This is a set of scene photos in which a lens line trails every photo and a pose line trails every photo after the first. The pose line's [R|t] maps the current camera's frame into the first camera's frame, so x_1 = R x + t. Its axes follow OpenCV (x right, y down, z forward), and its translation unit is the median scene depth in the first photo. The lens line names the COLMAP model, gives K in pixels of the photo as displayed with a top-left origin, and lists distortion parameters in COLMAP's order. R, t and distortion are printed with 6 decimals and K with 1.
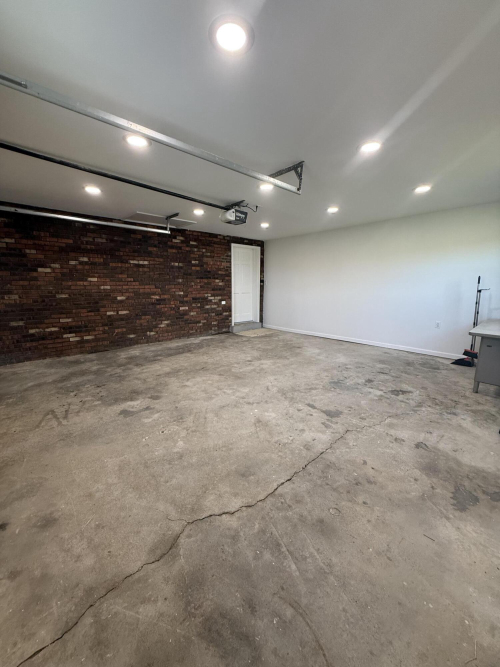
lens RADIAL K [[264.9, 0, 250.0], [0, 264.9, 333.5], [0, 0, 1]] dist [0.000020, -0.000082]
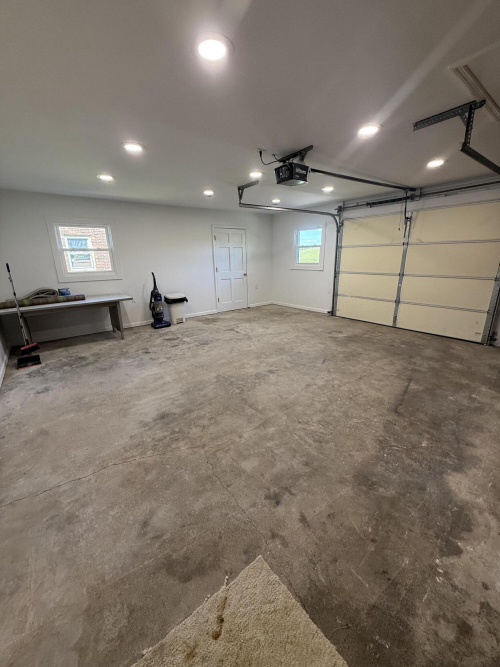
lens RADIAL K [[264.9, 0, 250.0], [0, 264.9, 333.5], [0, 0, 1]] dist [0.000020, -0.000082]
pose [[-0.996512, -0.003361, 0.083377, -0.004288], [0.035118, 0.889500, 0.455584, -0.460953], [-0.075695, 0.456923, -0.886280, 2.213170]]
